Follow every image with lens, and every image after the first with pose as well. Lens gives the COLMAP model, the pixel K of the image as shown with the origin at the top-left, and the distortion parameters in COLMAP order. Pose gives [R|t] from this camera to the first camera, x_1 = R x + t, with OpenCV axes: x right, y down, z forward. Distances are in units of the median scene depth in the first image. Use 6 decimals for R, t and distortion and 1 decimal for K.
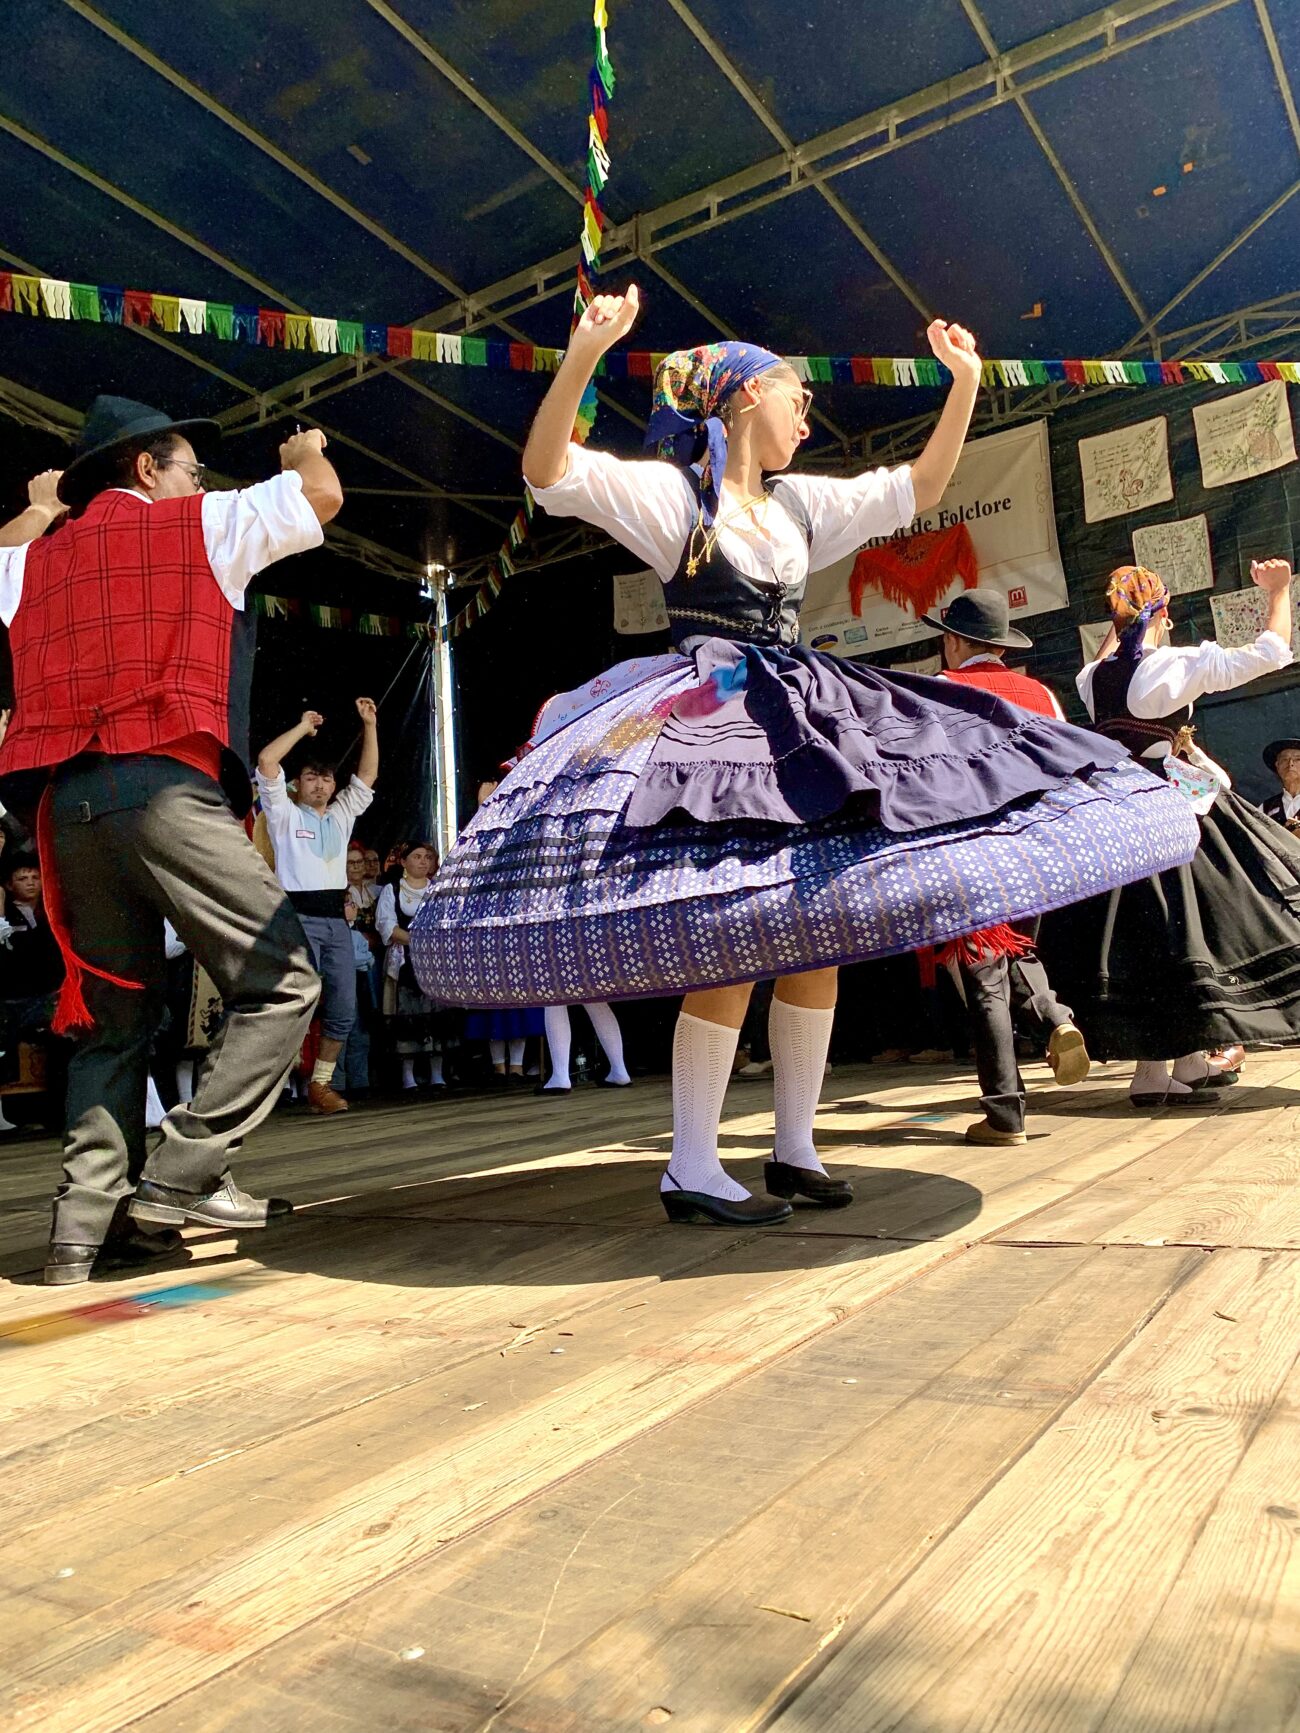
lens RADIAL K [[1329.6, 0, 667.6], [0, 1329.6, 856.6], [0, 0, 1]] dist [-0.003174, 0.009407]
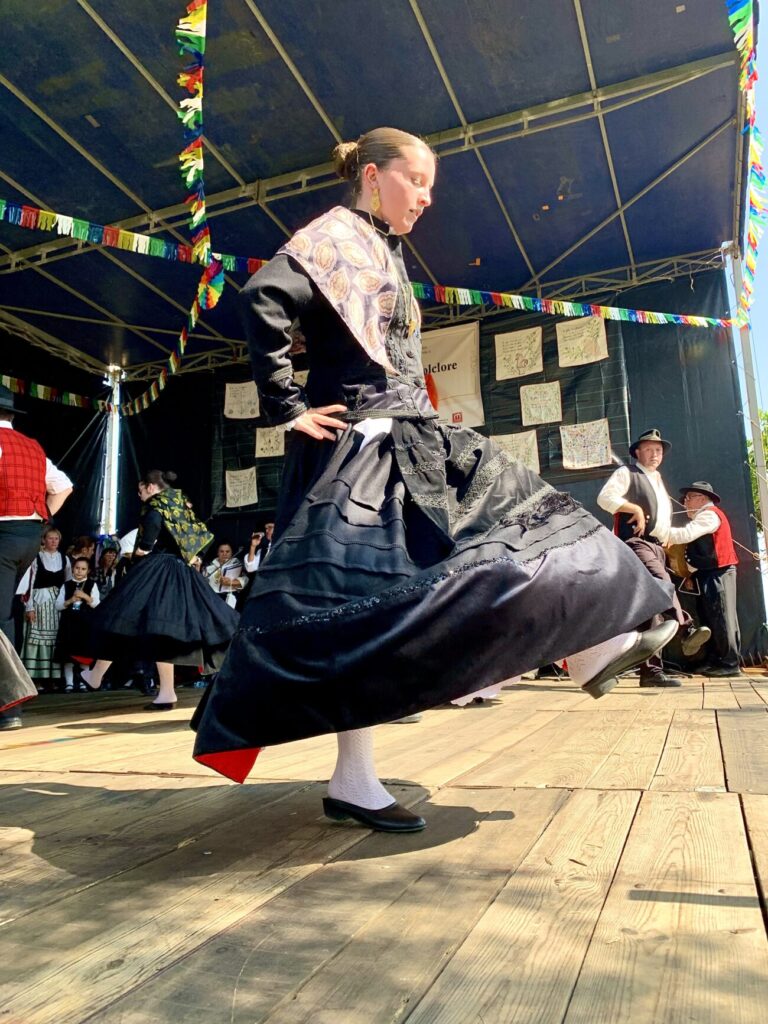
lens RADIAL K [[782.8, 0, 395.4], [0, 782.8, 509.0], [0, 0, 1]] dist [0.010013, -0.019966]
pose [[0.979841, 0.064403, 0.189112, -0.014443], [-0.053104, 0.996522, -0.064223, -0.001701], [-0.192591, 0.052886, 0.979853, -0.006965]]
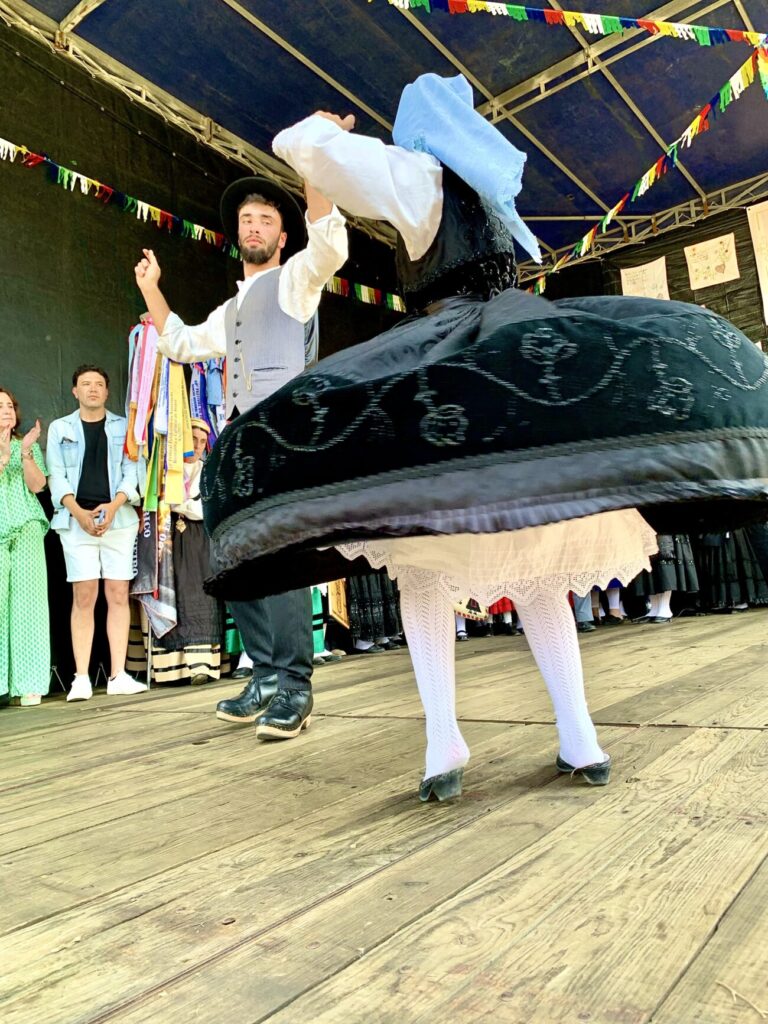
lens RADIAL K [[760.5, 0, 383.5], [0, 760.5, 531.8], [0, 0, 1]] dist [-0.041356, 0.000545]
pose [[0.994617, -0.034630, -0.097664, -0.349225], [0.039512, 0.998041, 0.048505, 0.032621], [0.095793, -0.052102, 0.994037, 0.230237]]
